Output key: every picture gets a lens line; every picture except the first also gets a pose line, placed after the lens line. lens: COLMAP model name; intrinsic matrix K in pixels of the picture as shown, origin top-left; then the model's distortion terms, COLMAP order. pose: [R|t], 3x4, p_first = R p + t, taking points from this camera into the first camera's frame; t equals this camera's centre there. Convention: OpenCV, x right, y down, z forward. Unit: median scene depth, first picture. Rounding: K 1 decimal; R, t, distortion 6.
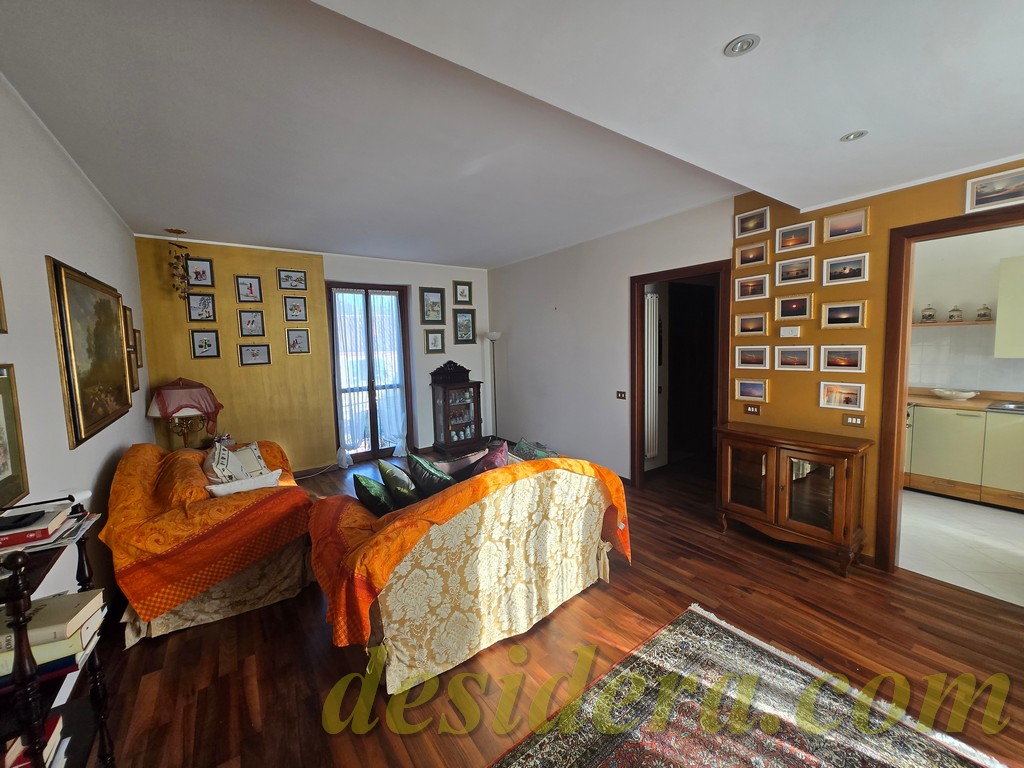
lens RADIAL K [[404.4, 0, 506.4], [0, 404.4, 374.8], [0, 0, 1]] dist [0.001566, -0.000976]
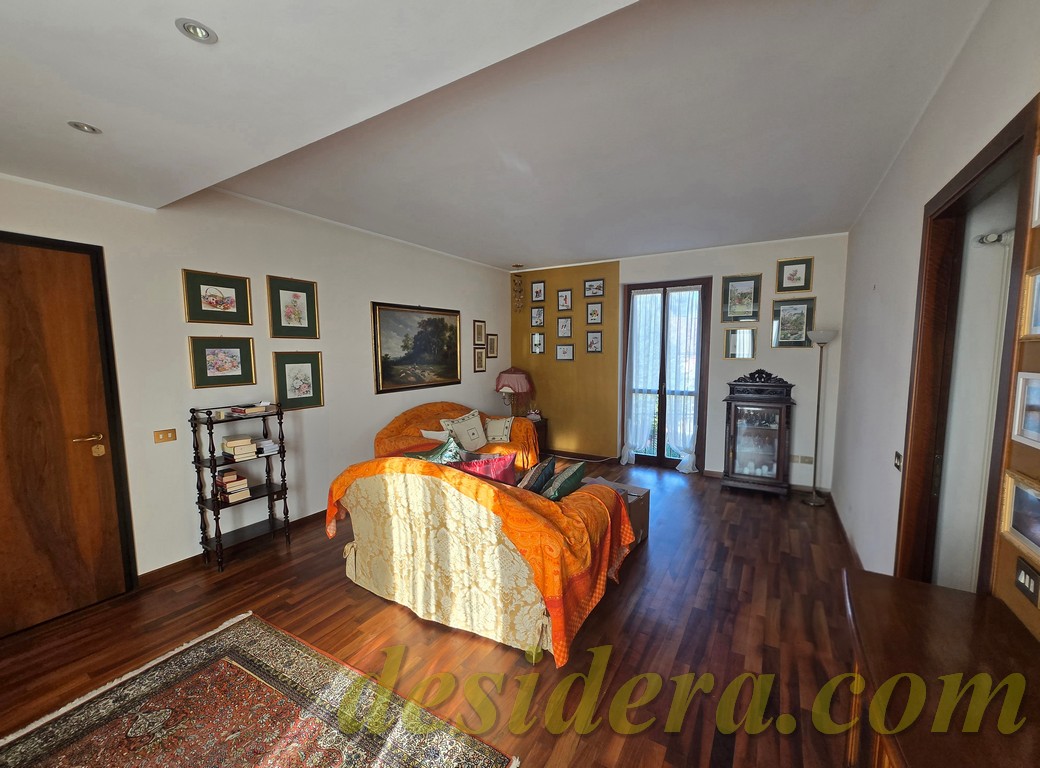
lens RADIAL K [[410.8, 0, 518.8], [0, 410.8, 393.0], [0, 0, 1]] dist [0.001566, -0.000976]
pose [[0.399627, 0.120987, -0.908659, 0.498585], [-0.082181, 0.991989, 0.095939, -0.036262], [0.912987, 0.036335, 0.406368, 0.362949]]
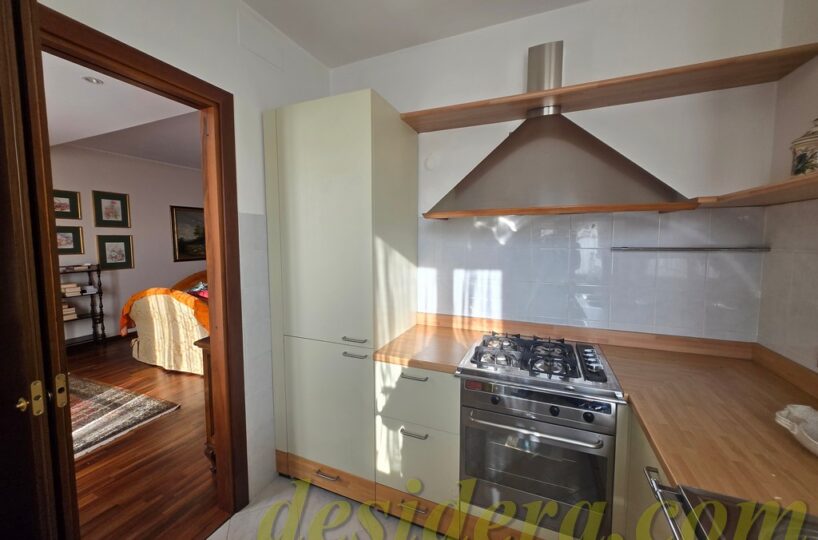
lens RADIAL K [[319.5, 0, 407.1], [0, 319.5, 264.7], [0, 0, 1]] dist [-0.003064, -0.000557]
pose [[0.524995, 0.092932, -0.846016, 0.956357], [-0.081827, 0.994928, 0.058512, -0.046859], [0.847163, 0.038509, 0.529937, 0.543064]]
